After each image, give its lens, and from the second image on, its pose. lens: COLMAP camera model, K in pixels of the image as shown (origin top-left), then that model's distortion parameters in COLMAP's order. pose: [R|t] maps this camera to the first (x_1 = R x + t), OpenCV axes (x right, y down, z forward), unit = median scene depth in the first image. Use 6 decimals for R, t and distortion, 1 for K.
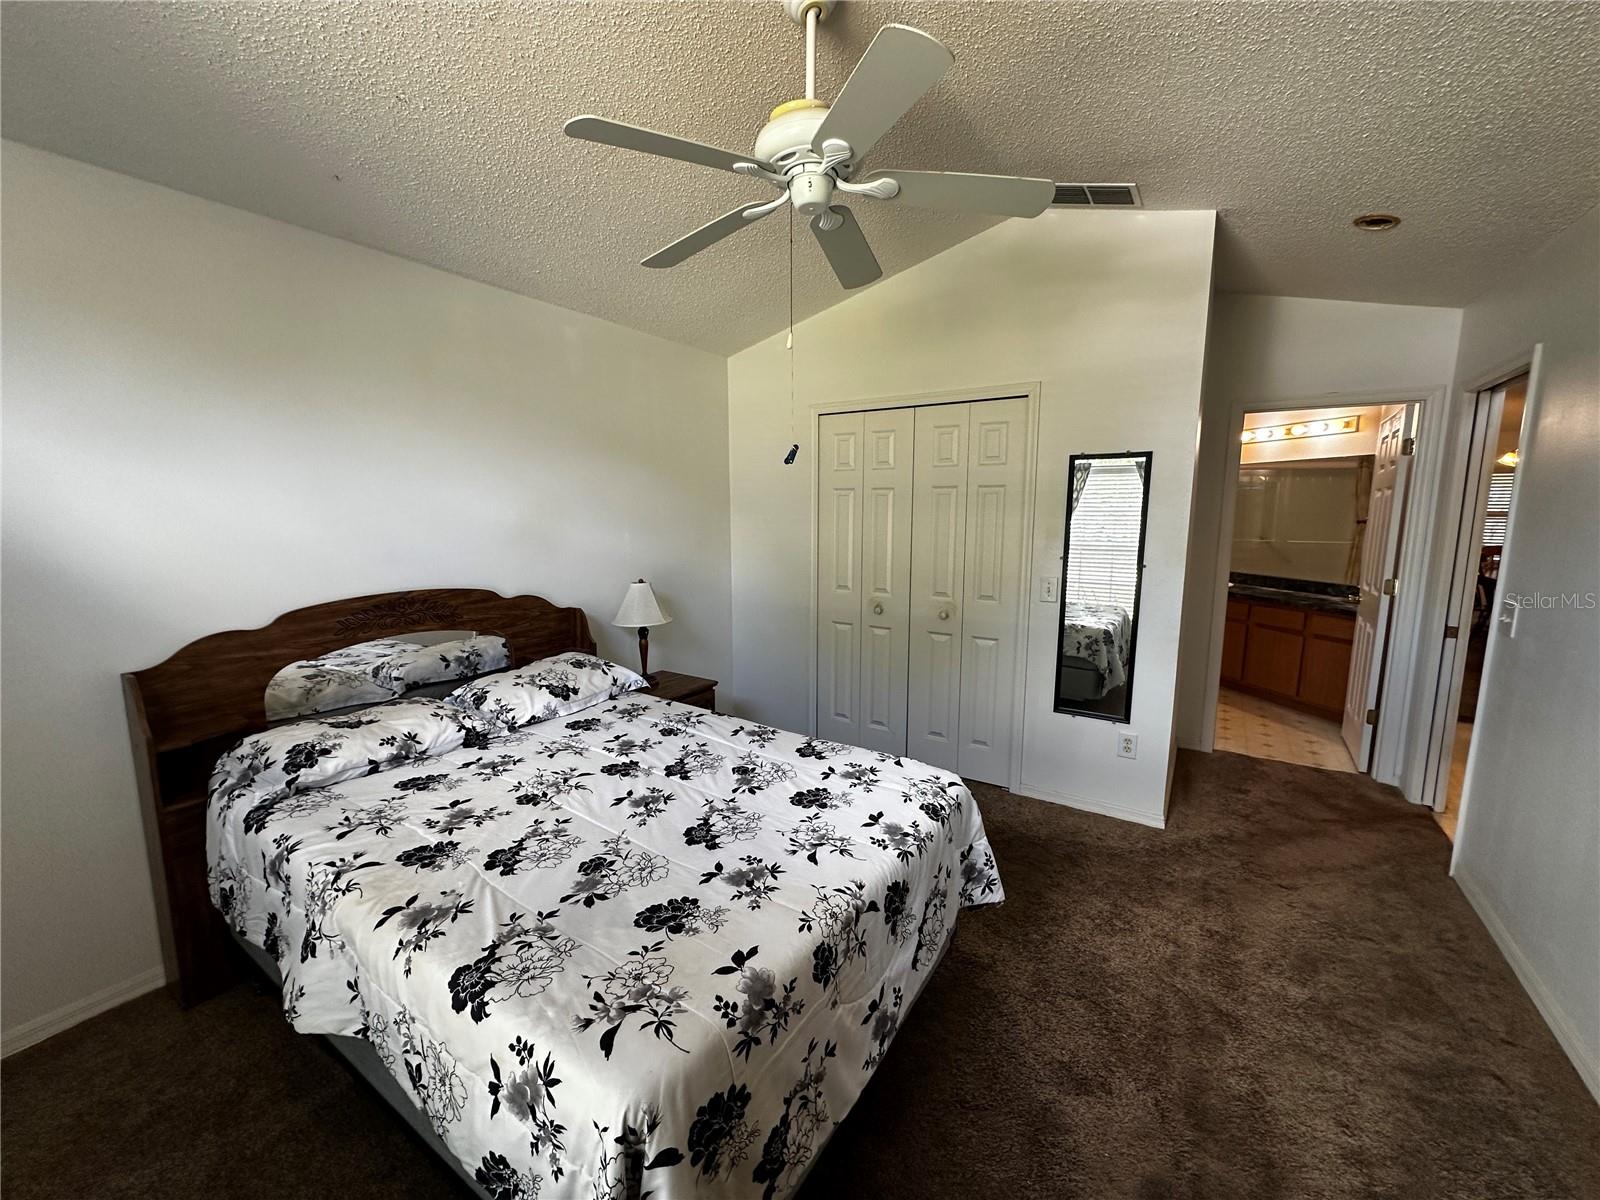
lens RADIAL K [[639.1, 0, 800.0], [0, 639.1, 600.0], [0, 0, 1]] dist [-0.006731, 0.002035]
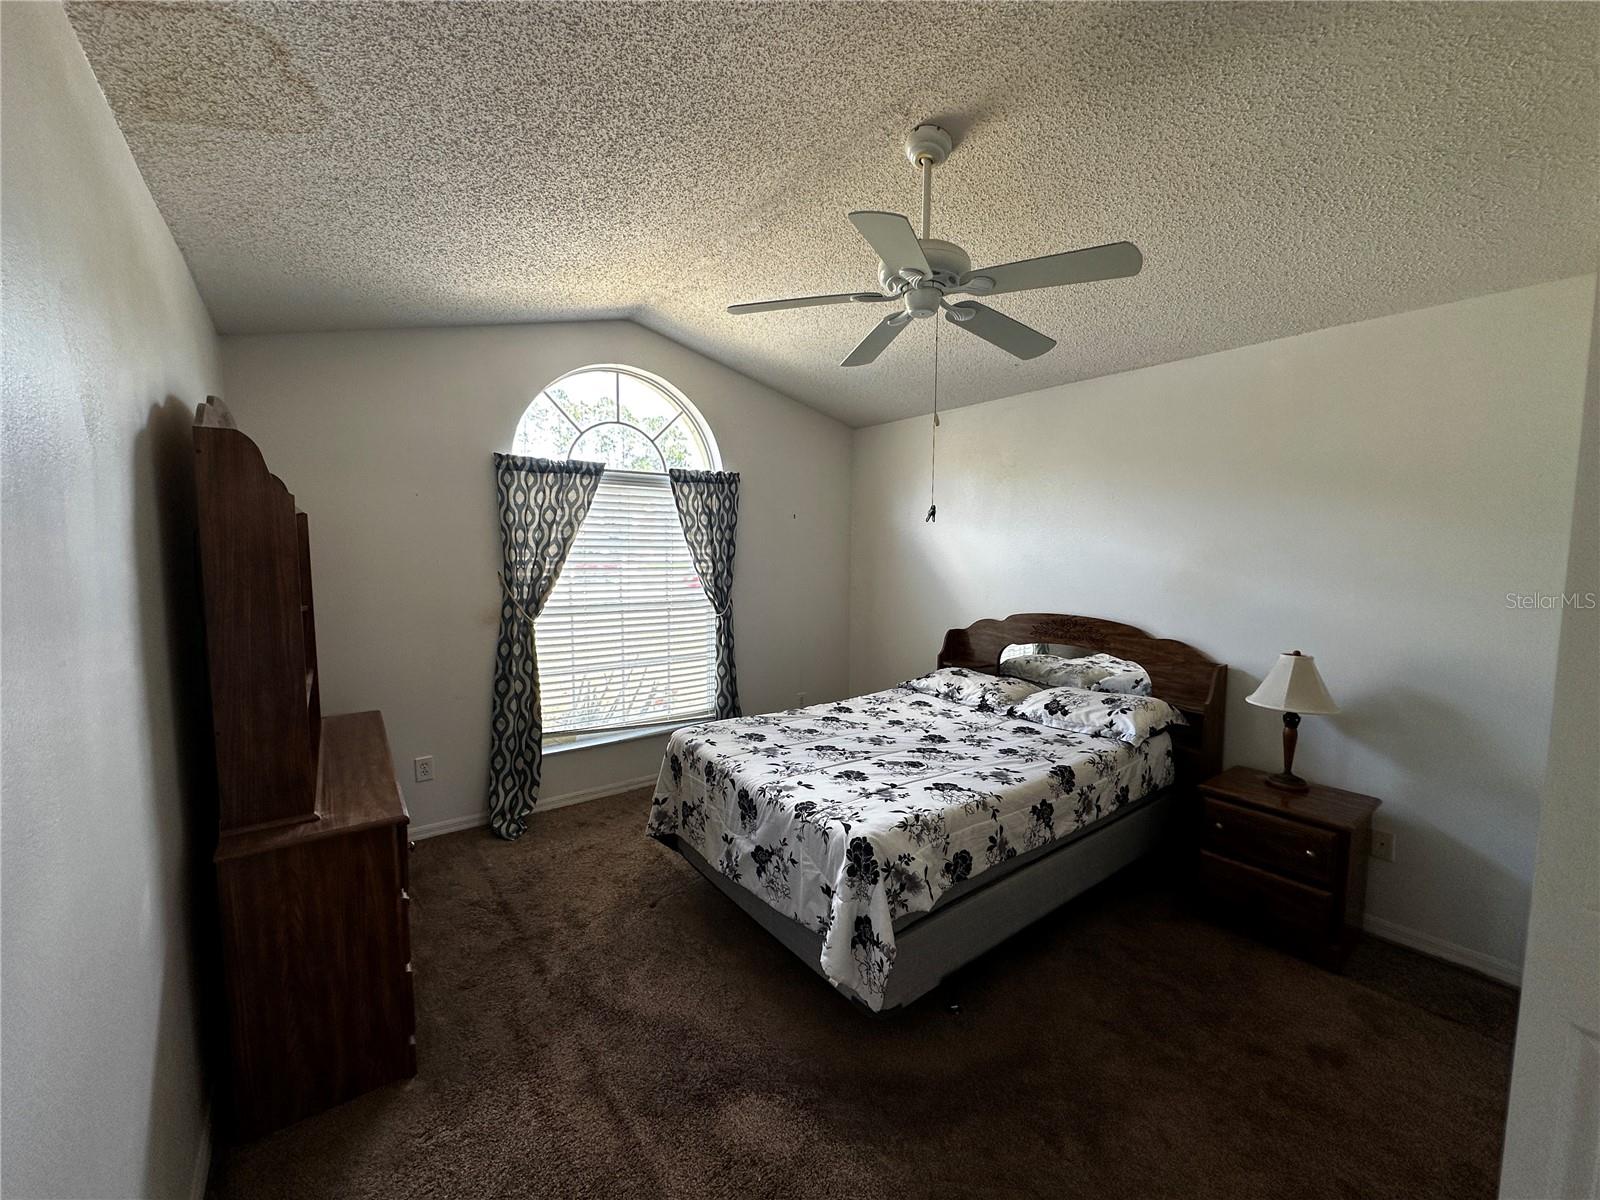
lens RADIAL K [[639.1, 0, 800.0], [0, 639.1, 600.0], [0, 0, 1]] dist [-0.006731, 0.002035]
pose [[-0.341673, 0.074307, -0.936877, 1.188785], [-0.140759, 0.981579, 0.129187, -0.189719], [0.929218, 0.176014, -0.324919, 1.185870]]
